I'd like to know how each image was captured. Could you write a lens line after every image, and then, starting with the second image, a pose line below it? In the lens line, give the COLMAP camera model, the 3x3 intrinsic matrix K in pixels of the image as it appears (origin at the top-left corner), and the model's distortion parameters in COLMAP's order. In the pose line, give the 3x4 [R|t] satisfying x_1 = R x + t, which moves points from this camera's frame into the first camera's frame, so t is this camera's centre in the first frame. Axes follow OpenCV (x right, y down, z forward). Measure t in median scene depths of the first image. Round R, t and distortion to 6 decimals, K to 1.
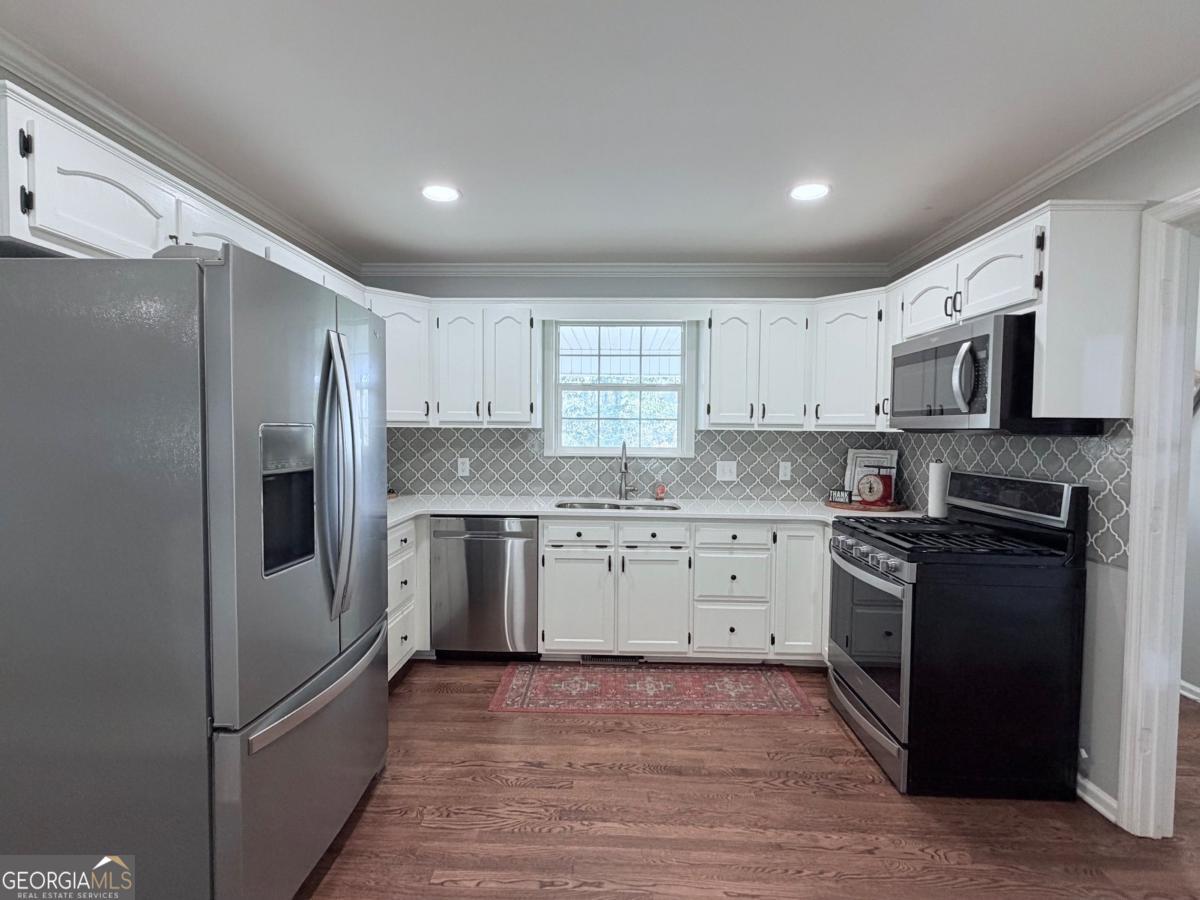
lens RADIAL K [[560.7, 0, 598.9], [0, 560.7, 449.9], [0, 0, 1]] dist [-0.001596, -0.000442]
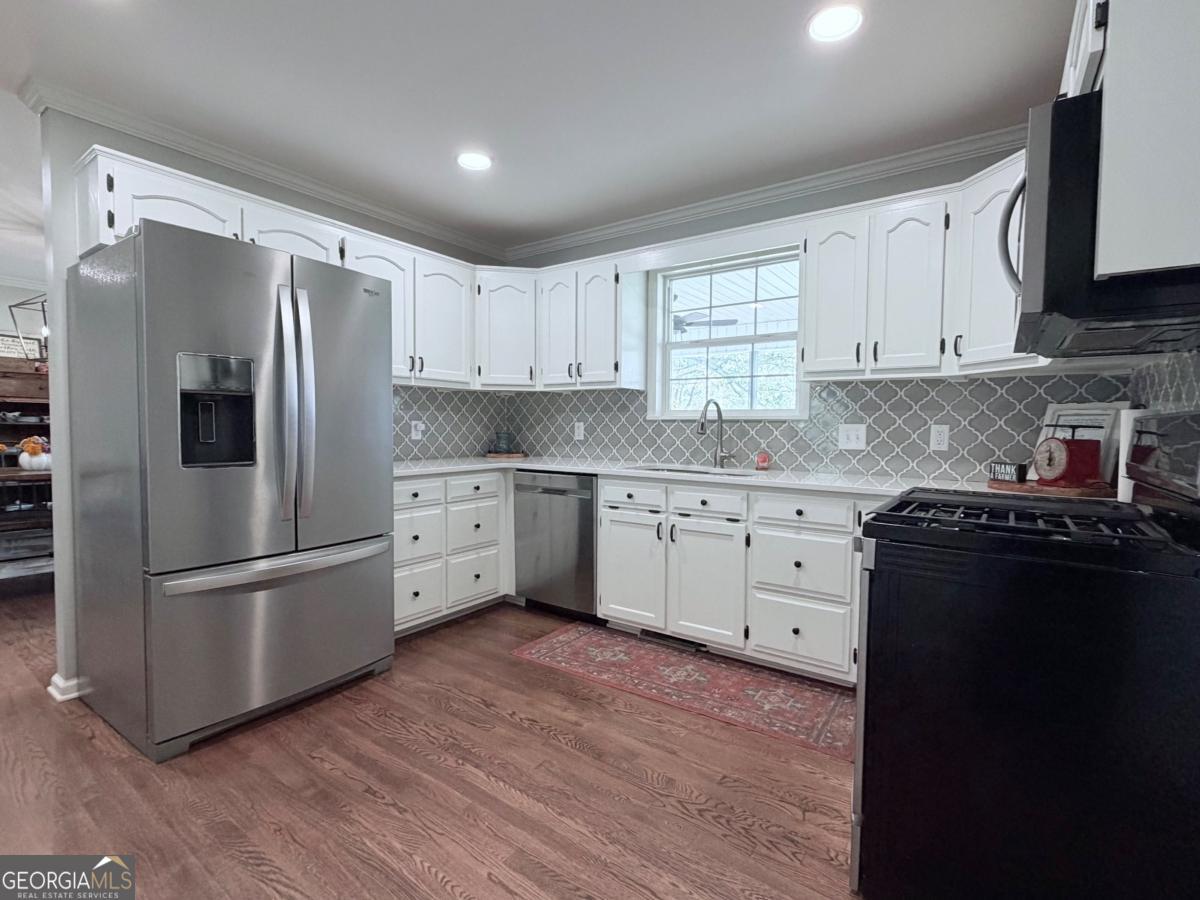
lens RADIAL K [[560.7, 0, 599.5], [0, 560.7, 452.1], [0, 0, 1]] dist [-0.001596, -0.000442]
pose [[0.833670, 0.025016, -0.551696, 0.432460], [-0.022205, 0.999684, 0.011775, 0.067840], [0.551817, 0.002434, 0.833962, 0.196041]]
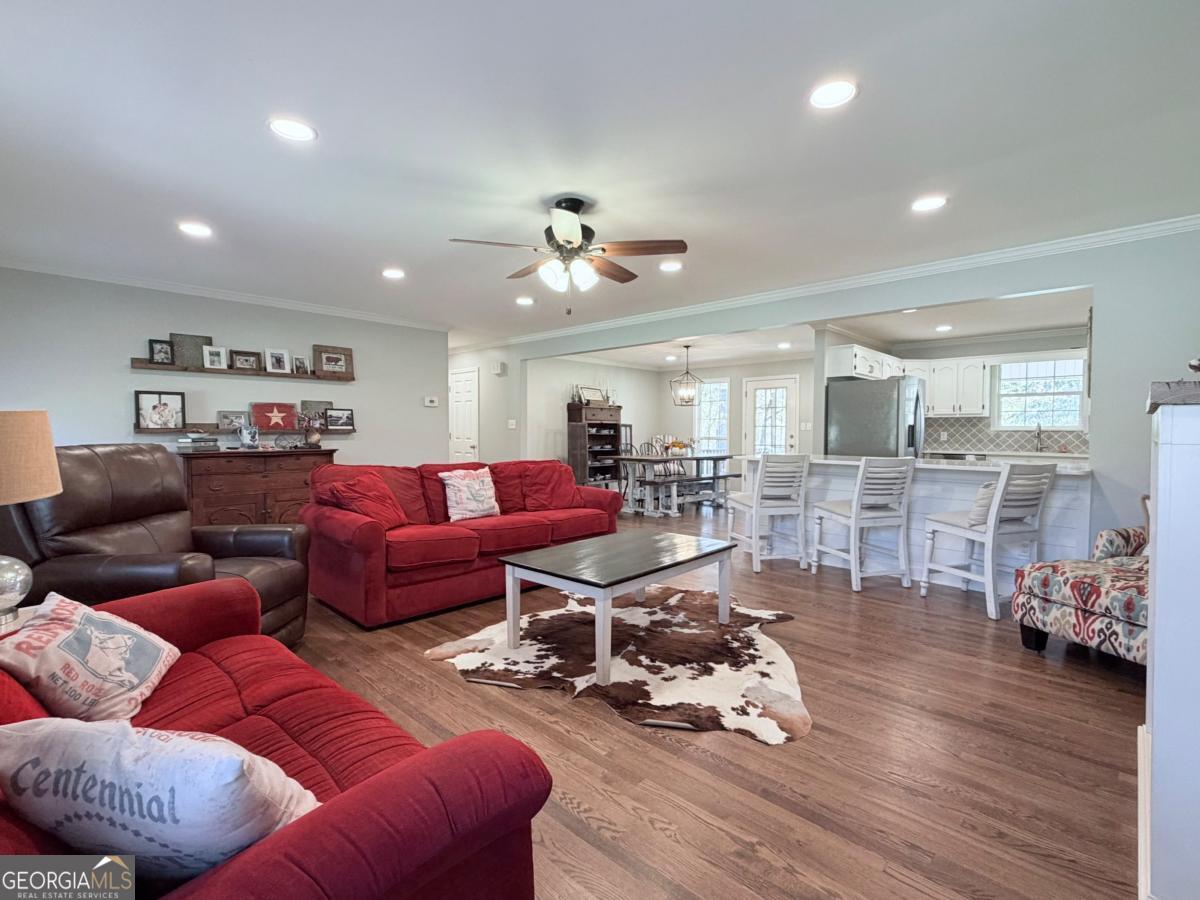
lens RADIAL K [[560.7, 0, 601.4], [0, 560.7, 452.2], [0, 0, 1]] dist [-0.001596, -0.000442]
pose [[0.751247, 0.018718, -0.659756, 0.217038], [-0.018529, 0.999802, 0.007268, 0.118981], [0.659761, 0.006765, 0.751445, -1.709555]]
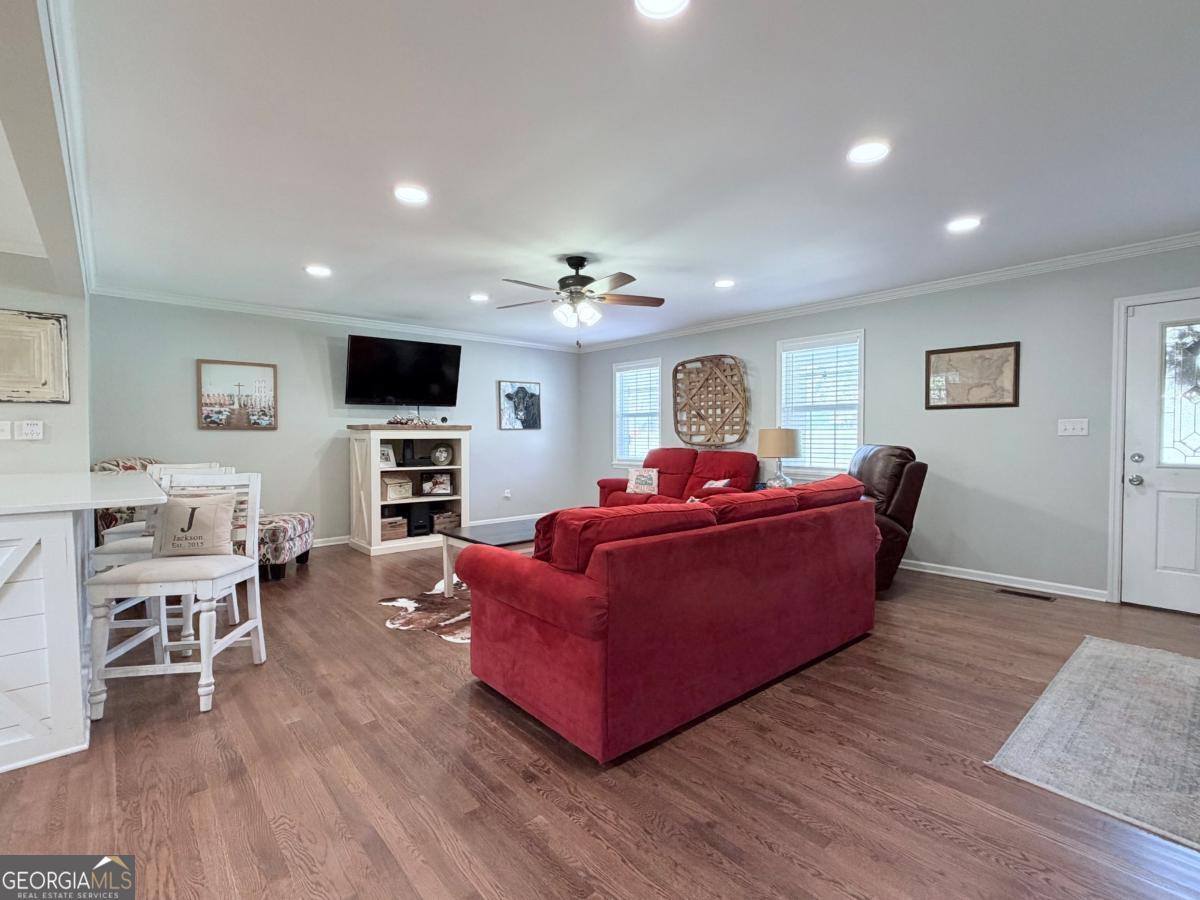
lens RADIAL K [[560.7, 0, 602.7], [0, 560.7, 452.4], [0, 0, 1]] dist [-0.001596, -0.000442]
pose [[-0.689367, -0.030668, 0.723763, -1.475774], [0.020724, 0.997860, 0.062021, 0.046426], [-0.724116, 0.057754, -0.687256, -0.135548]]
